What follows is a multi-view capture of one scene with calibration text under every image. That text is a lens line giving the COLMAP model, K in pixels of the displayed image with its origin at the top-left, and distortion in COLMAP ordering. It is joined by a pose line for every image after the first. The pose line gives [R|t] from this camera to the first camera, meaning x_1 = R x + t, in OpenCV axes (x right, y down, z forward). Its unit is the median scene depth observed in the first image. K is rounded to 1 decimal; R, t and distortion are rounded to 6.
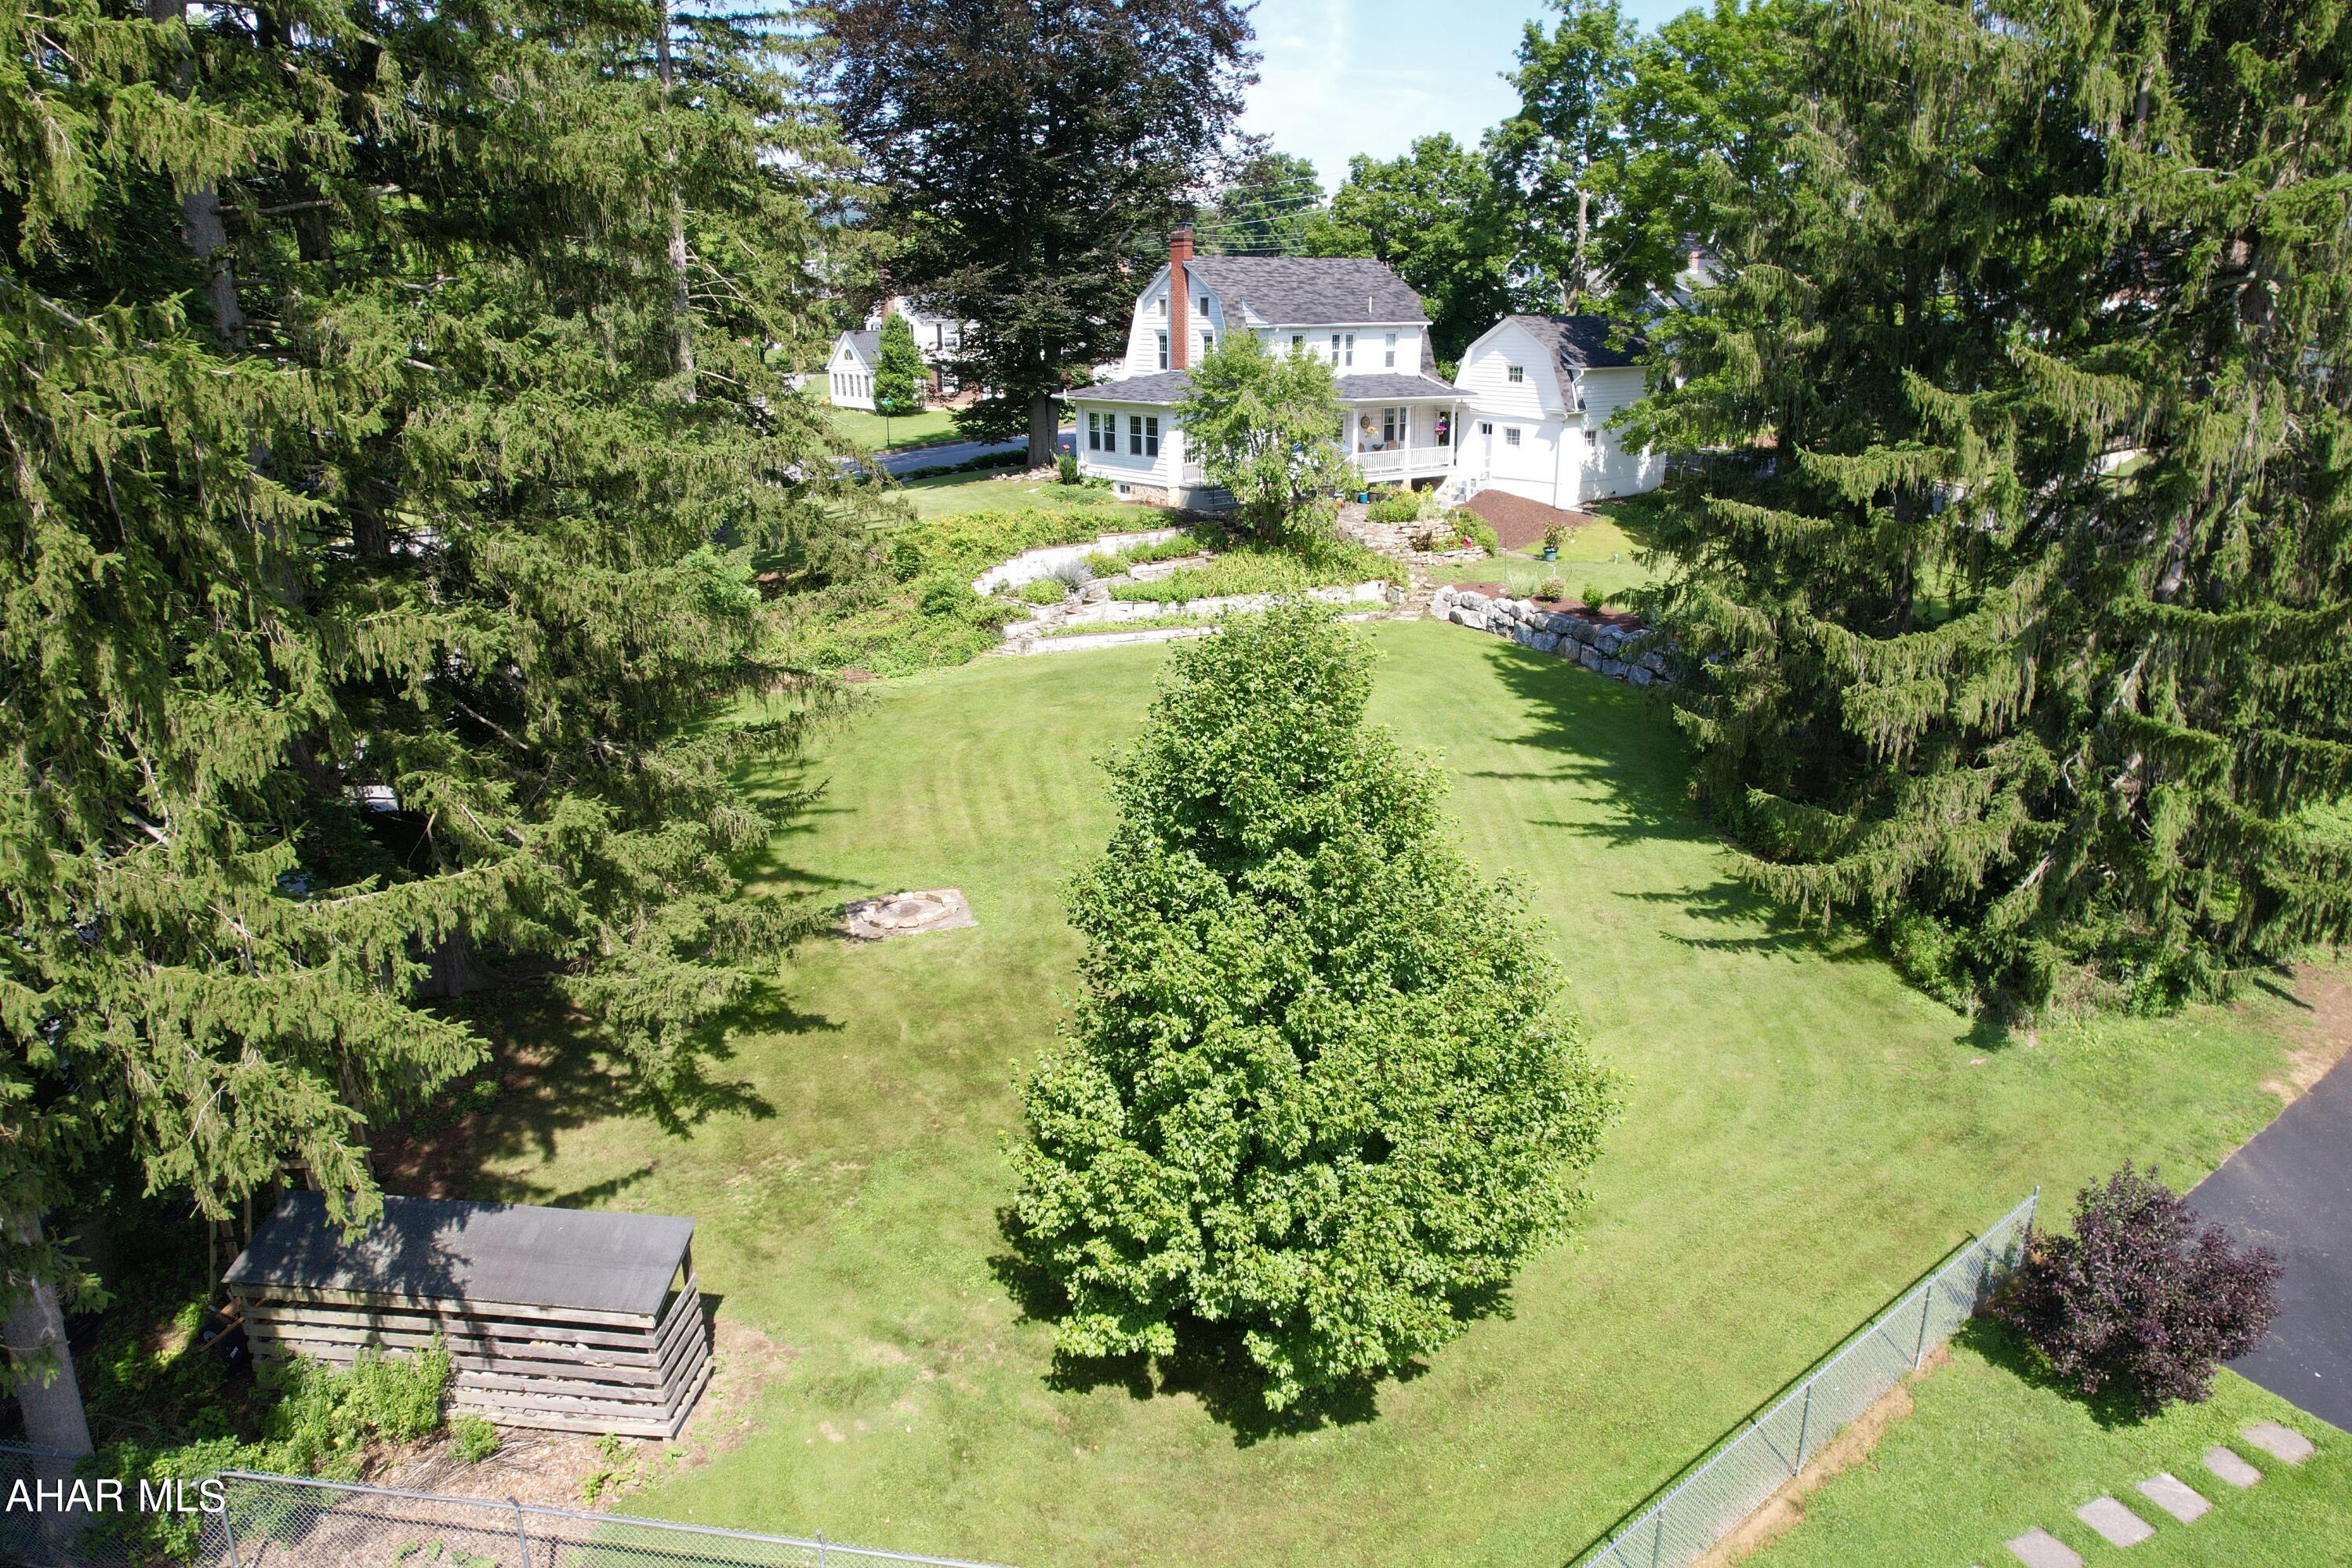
lens RADIAL K [[1493.6, 0, 1179.3], [0, 1493.6, 797.7], [0, 0, 1]] dist [-0.058137, 0.041460]
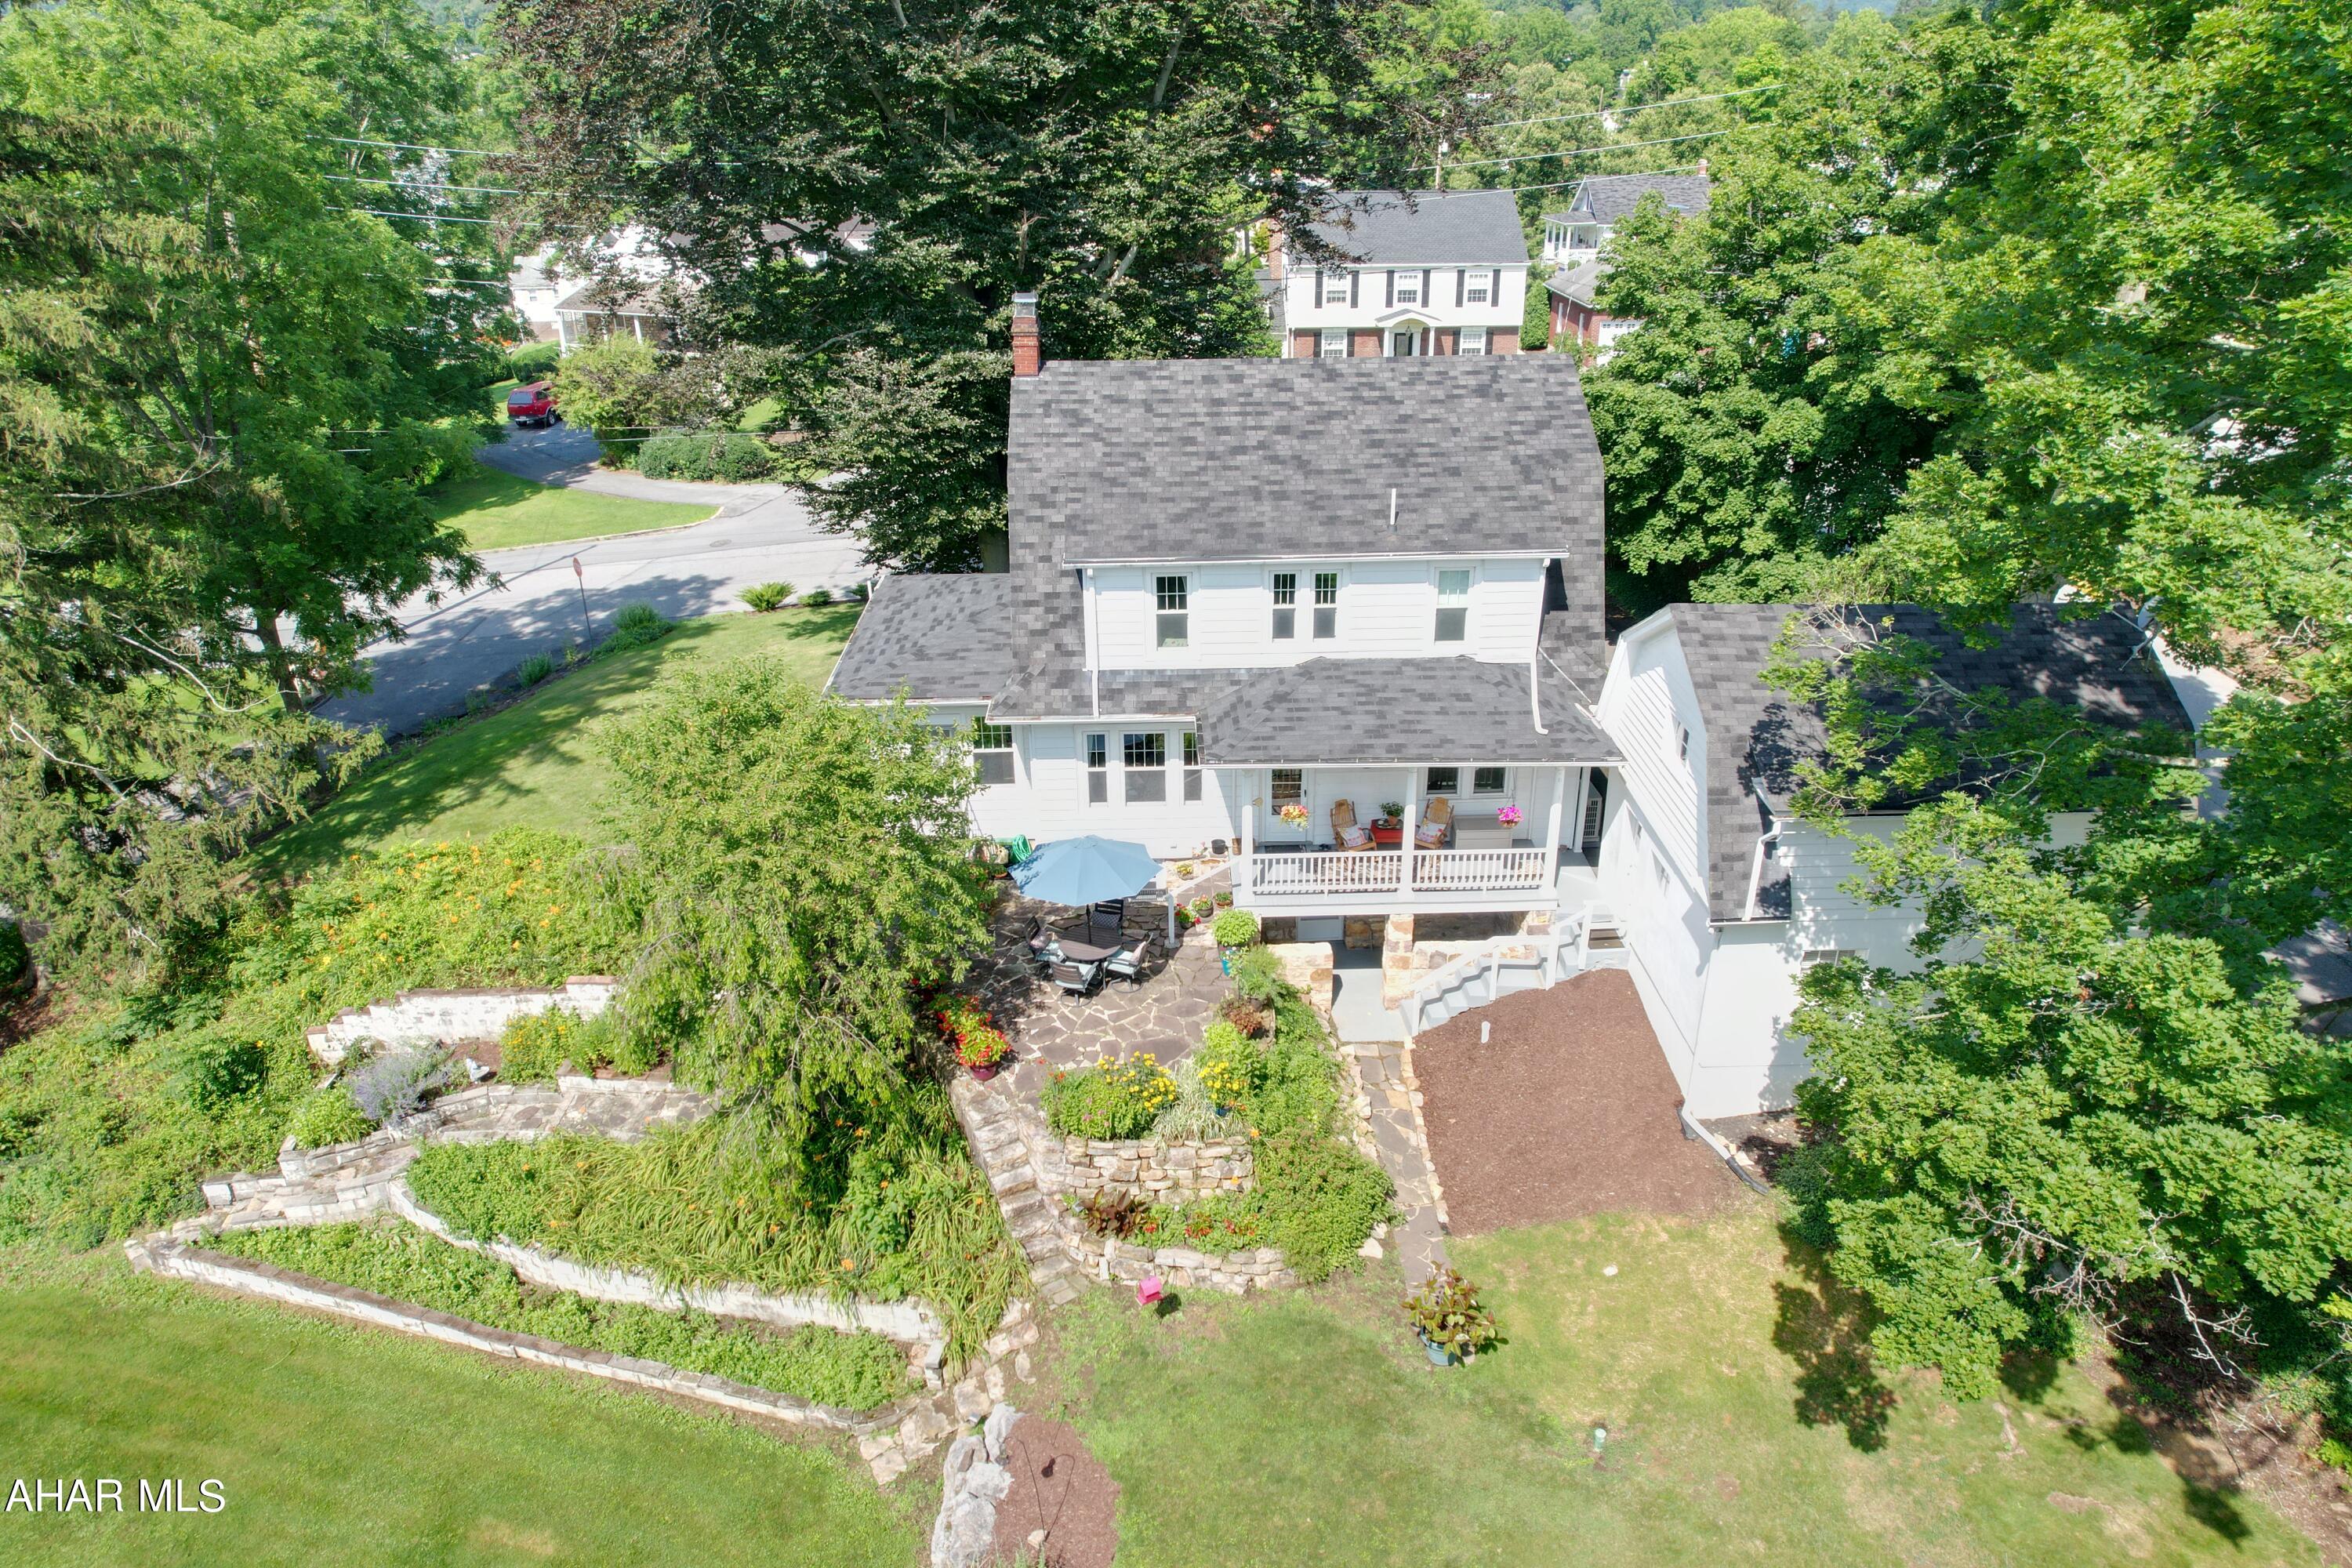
lens RADIAL K [[1493.6, 0, 1179.3], [0, 1493.6, 797.7], [0, 0, 1]] dist [-0.058137, 0.041460]
pose [[0.825367, 0.243346, -0.509463, 0.319059], [-0.172914, 0.967937, 0.182204, -0.320004], [0.537466, -0.062292, 0.840981, 0.601156]]
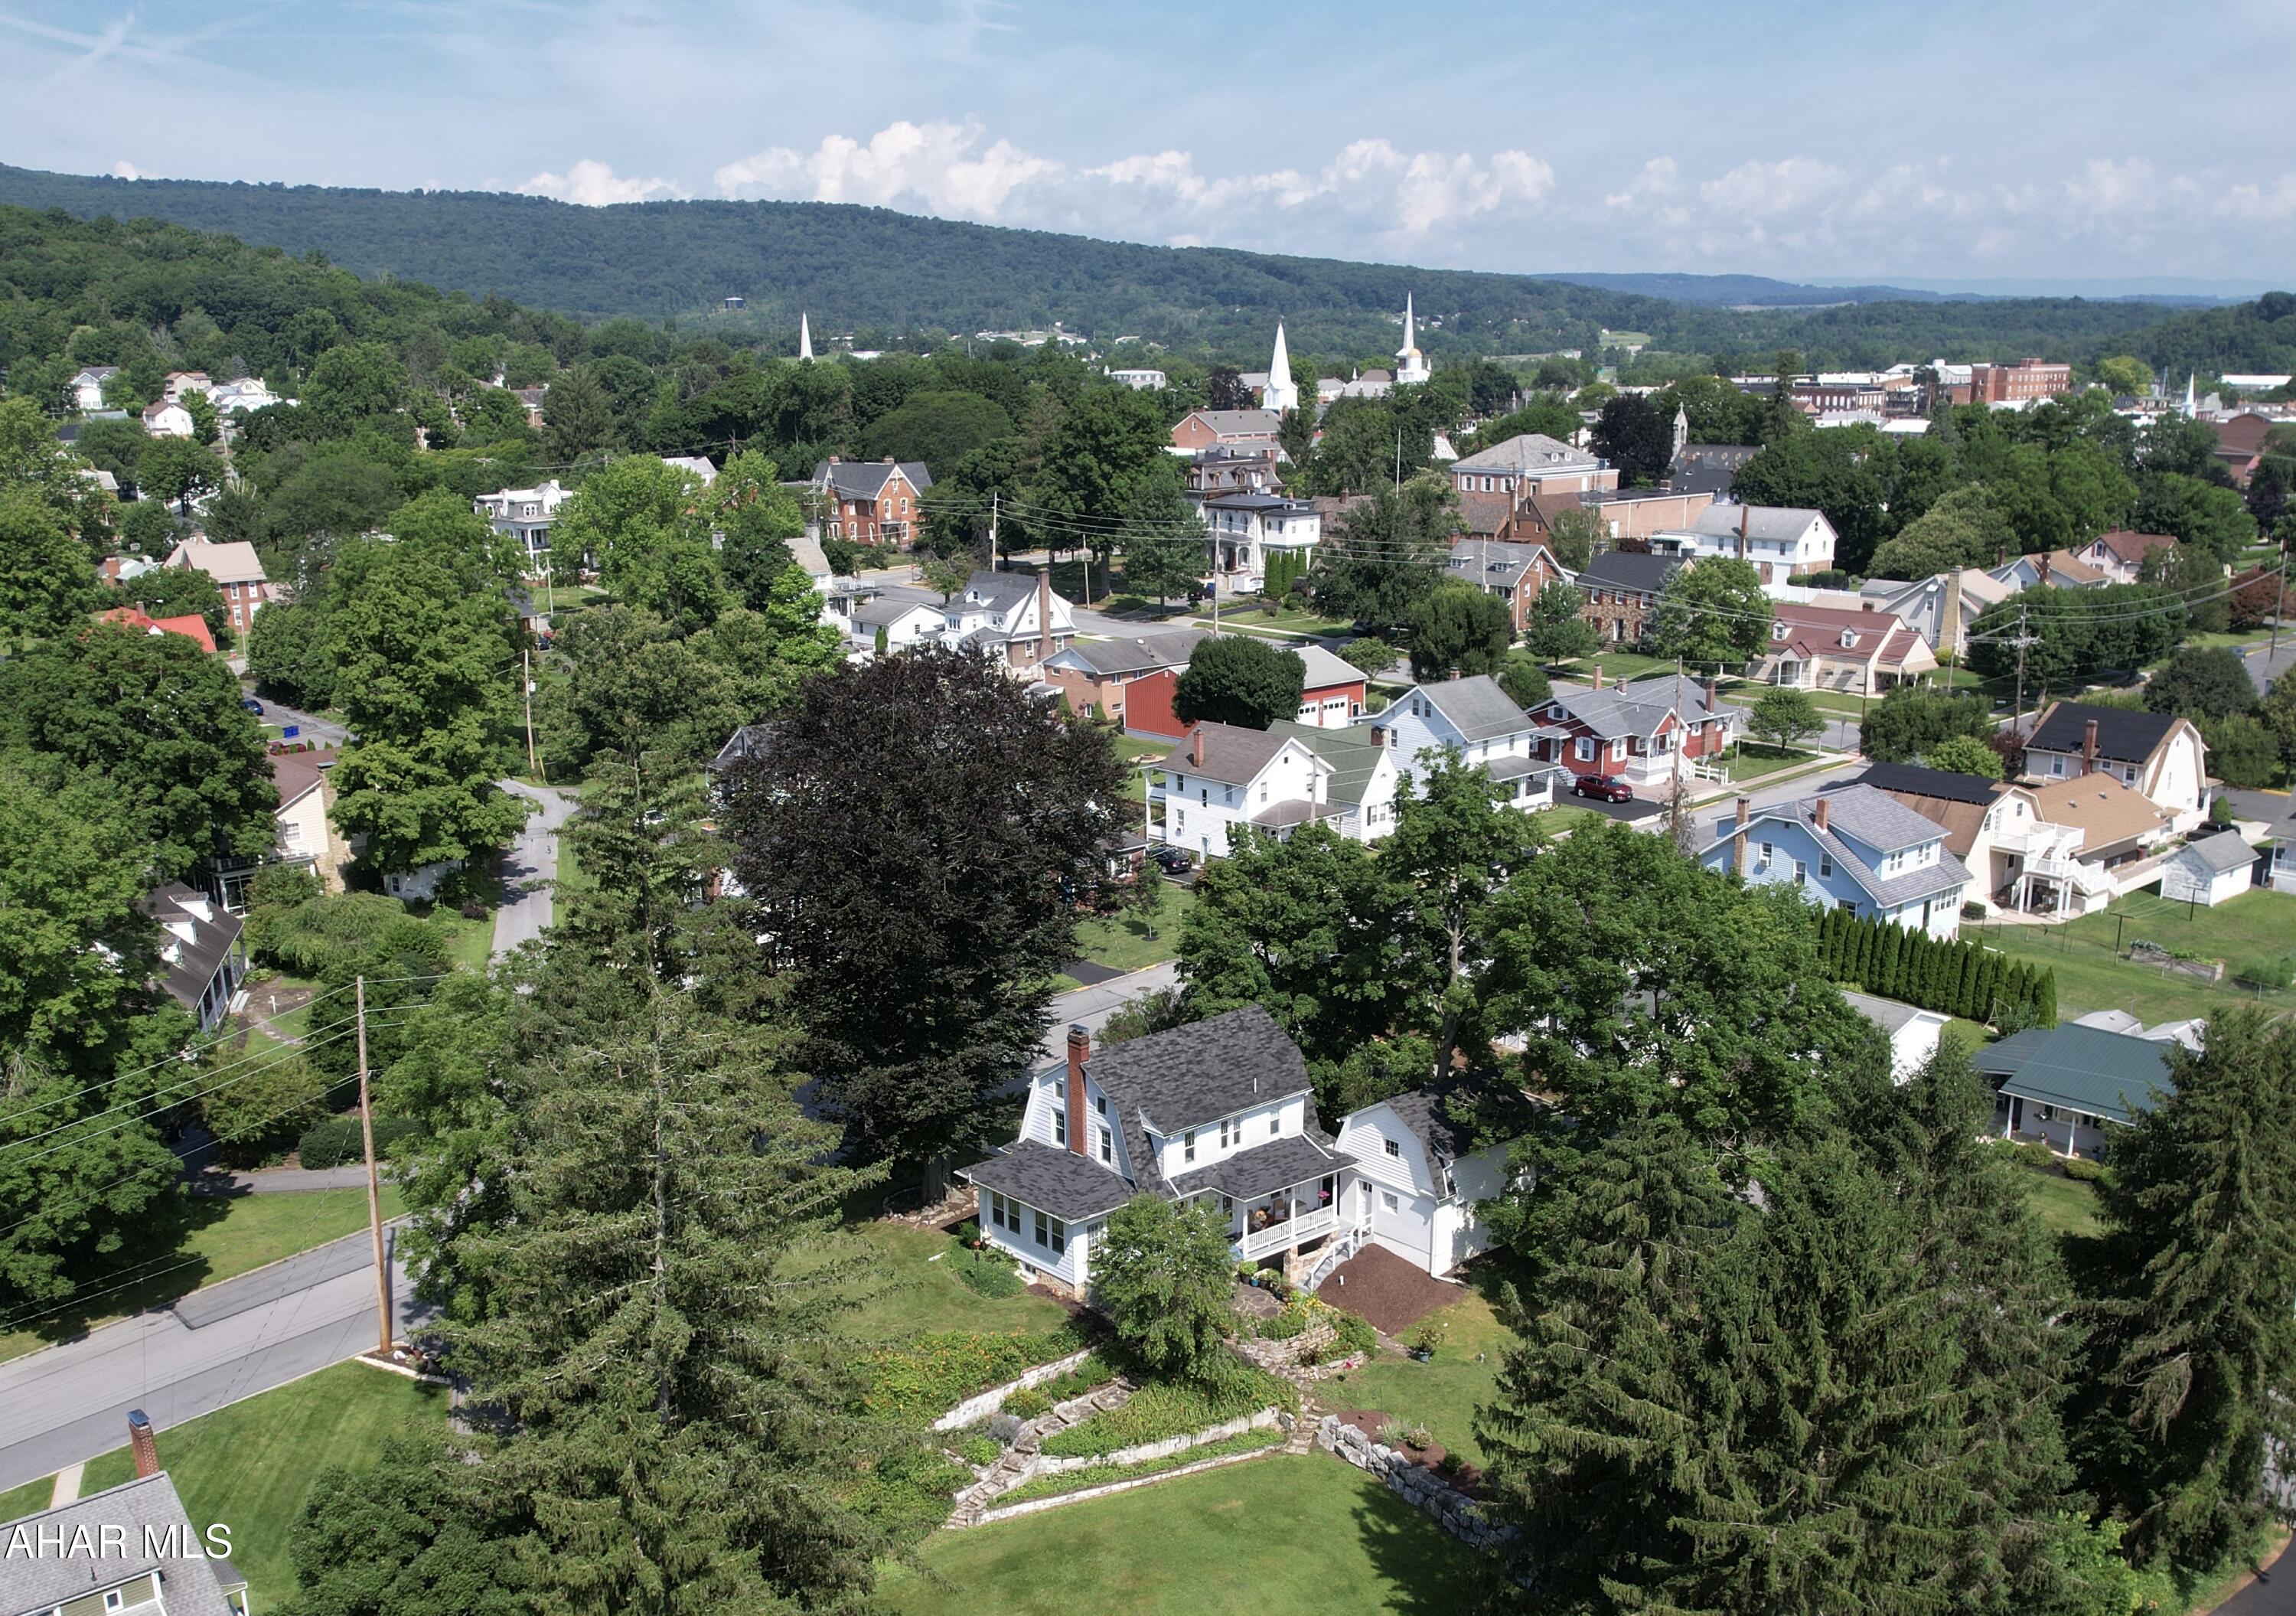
lens RADIAL K [[2210.3, 0, 1146.1], [0, 2210.3, 980.6], [0, 0, 1]] dist [-0.103960, 0.000786]
pose [[0.996074, -0.027039, 0.084291, -0.081280], [0.029444, 0.999190, -0.027418, -0.367967], [-0.083482, 0.029792, 0.996064, -0.577750]]
